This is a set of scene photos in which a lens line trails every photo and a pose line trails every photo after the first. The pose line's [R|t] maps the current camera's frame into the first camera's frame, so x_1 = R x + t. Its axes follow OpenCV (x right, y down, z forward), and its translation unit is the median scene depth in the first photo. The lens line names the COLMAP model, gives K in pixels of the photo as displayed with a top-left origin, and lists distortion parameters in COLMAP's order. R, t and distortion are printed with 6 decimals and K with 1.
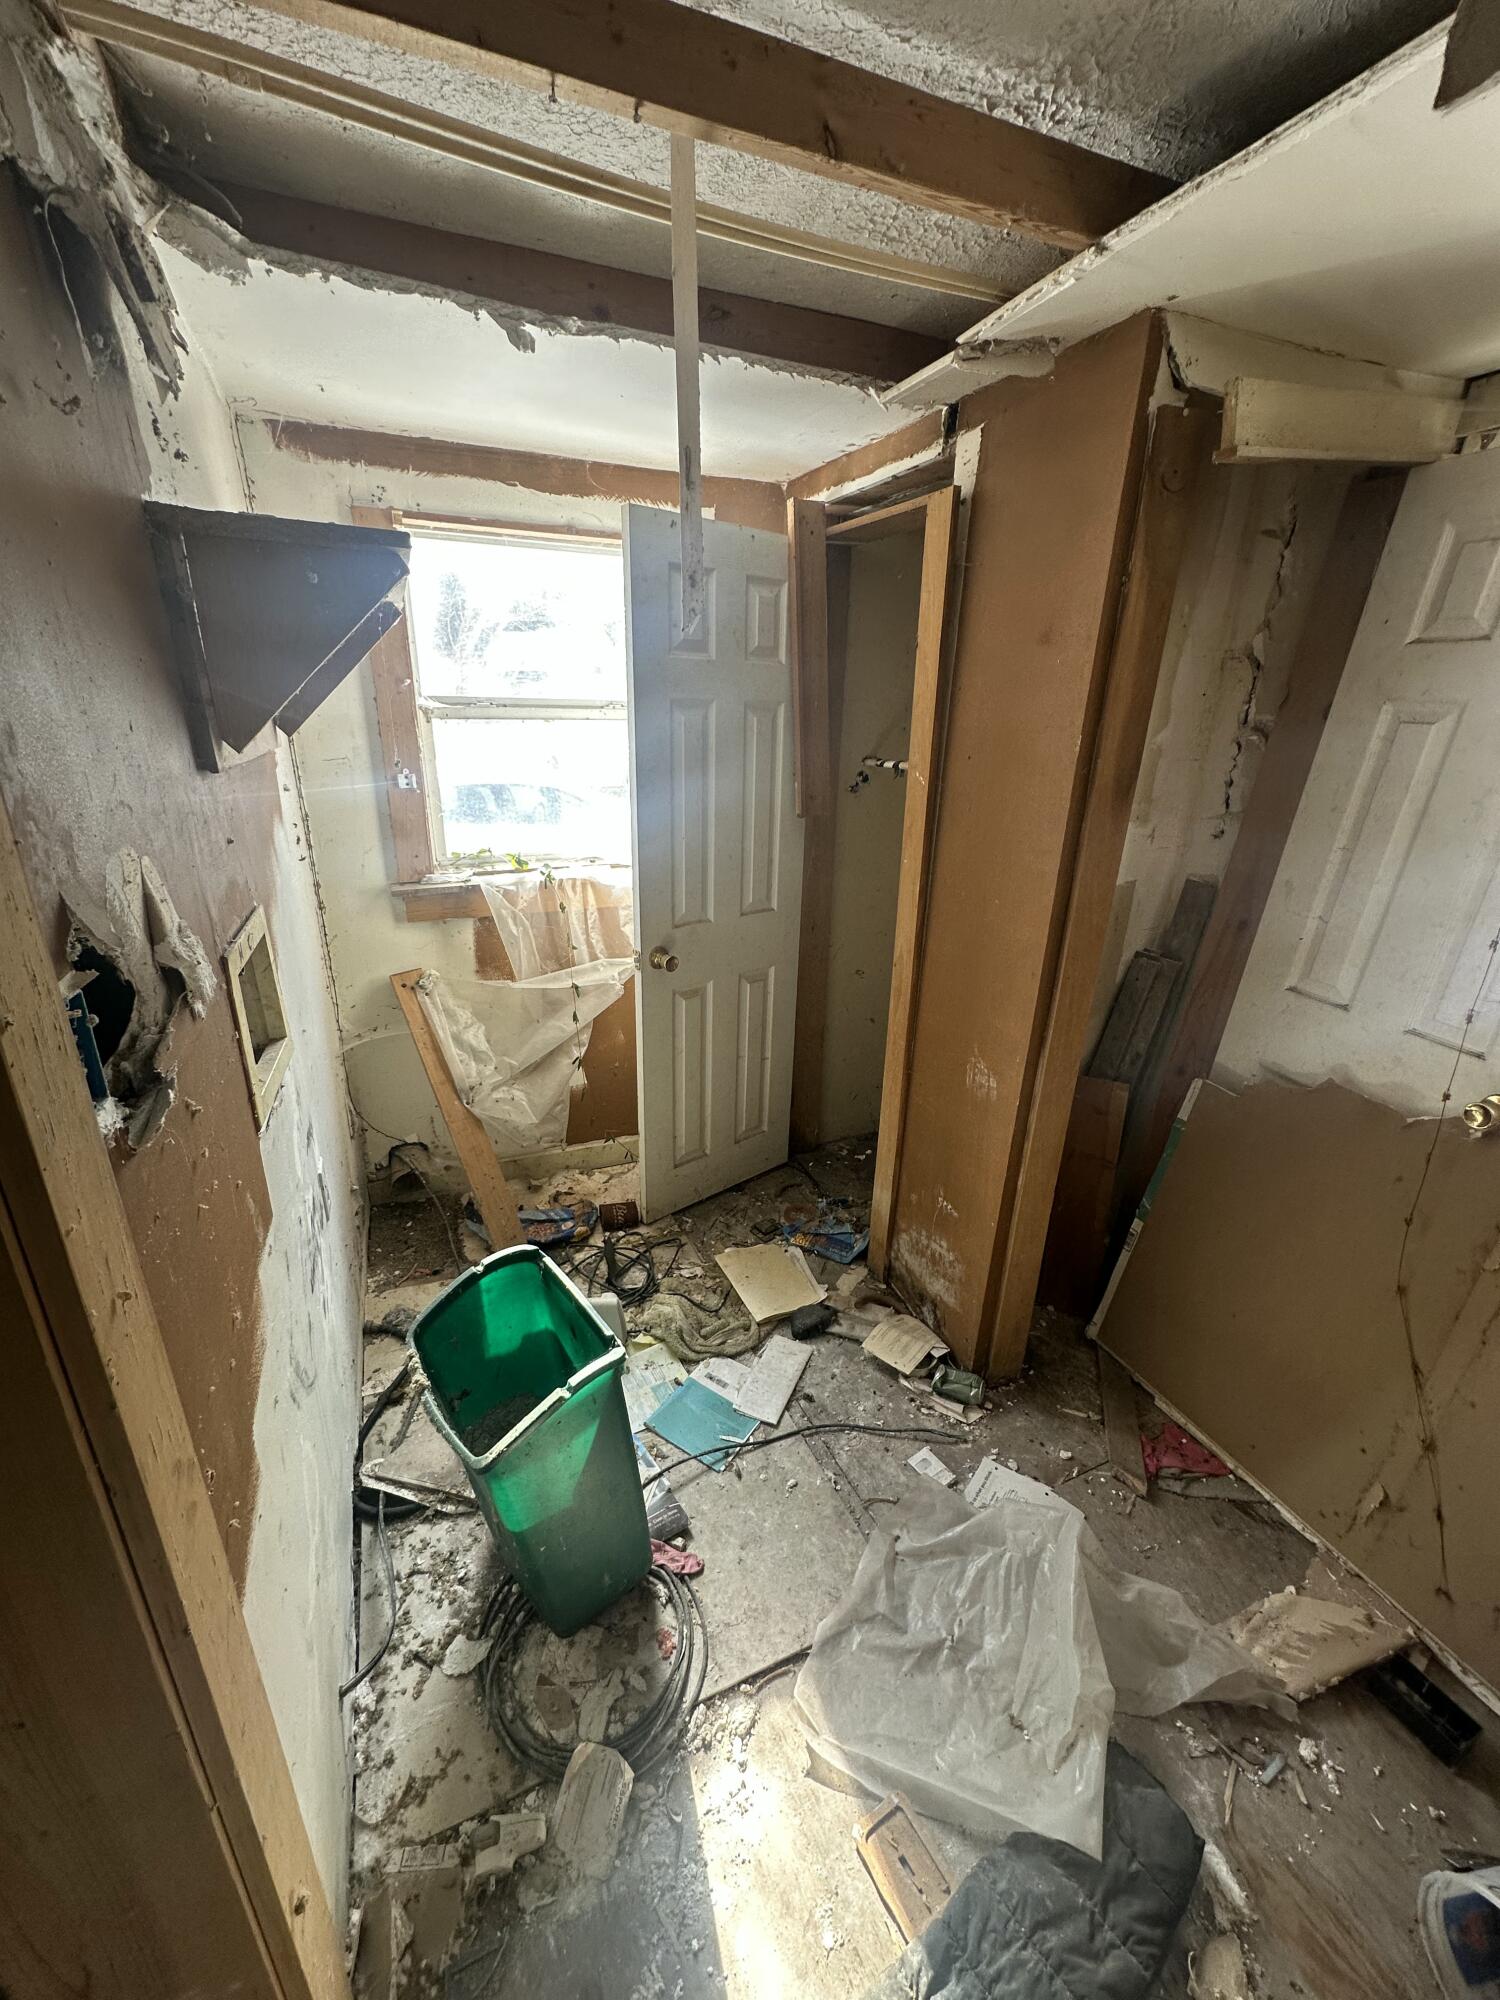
lens RADIAL K [[801.7, 0, 754.1], [0, 801.7, 1002.1], [0, 0, 1]] dist [-0.000804, -0.000269]
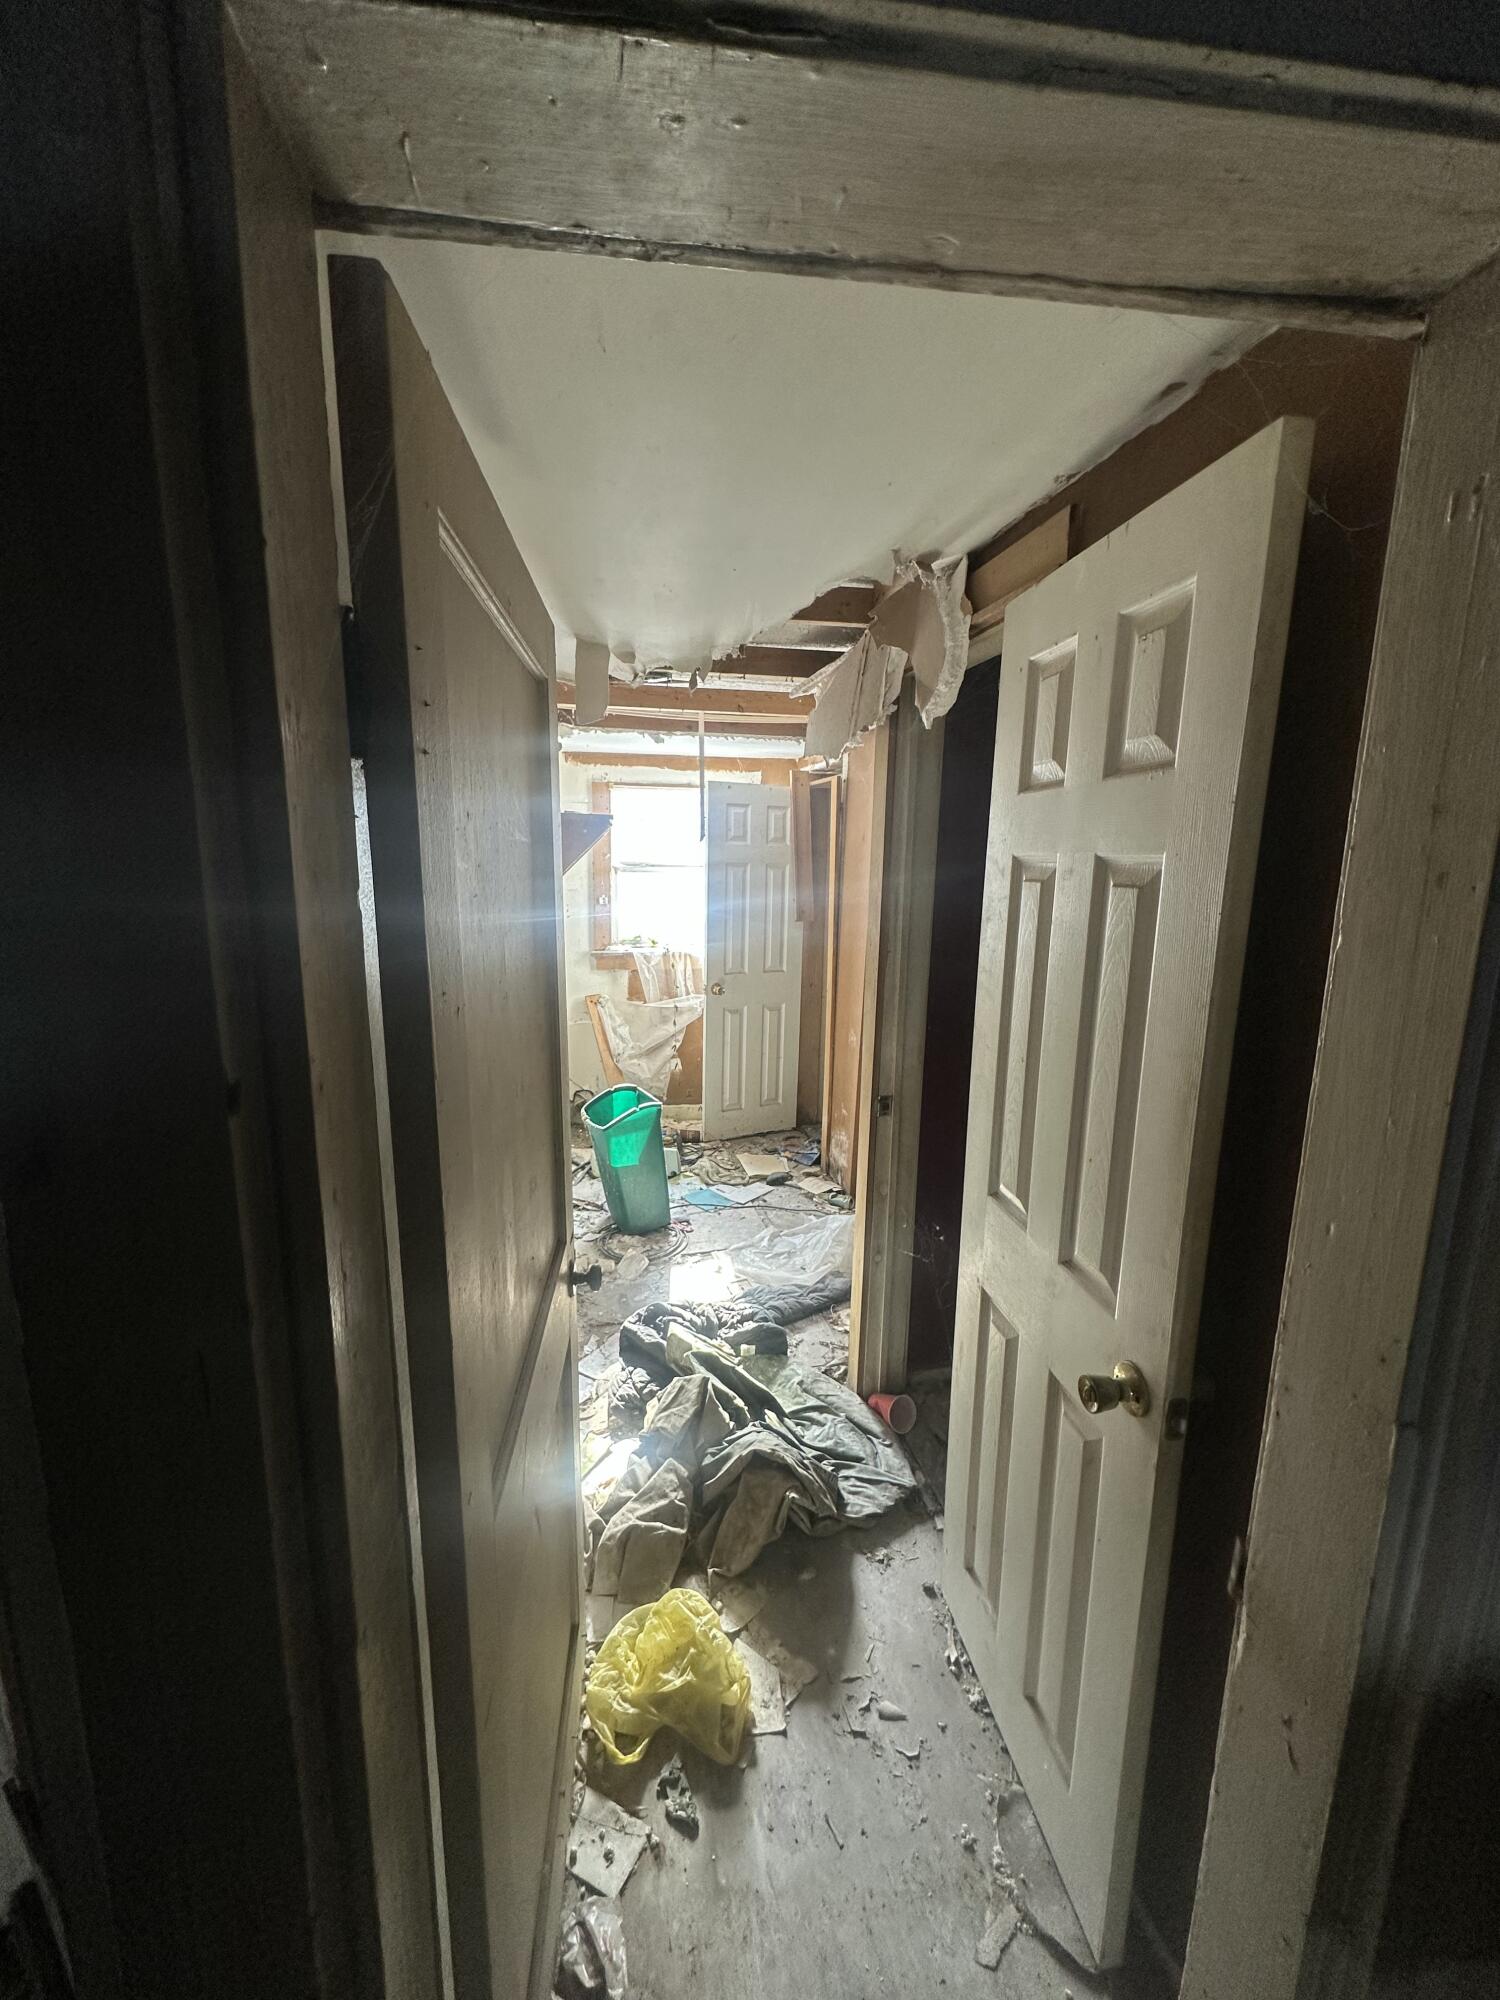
lens RADIAL K [[801.7, 0, 754.1], [0, 801.7, 1002.1], [0, 0, 1]] dist [-0.000804, -0.000269]
pose [[0.979033, 0.034304, -0.200791, 0.346995], [-0.068459, 0.983794, -0.165721, 0.278462], [0.191852, 0.175993, 0.965515, -0.818613]]
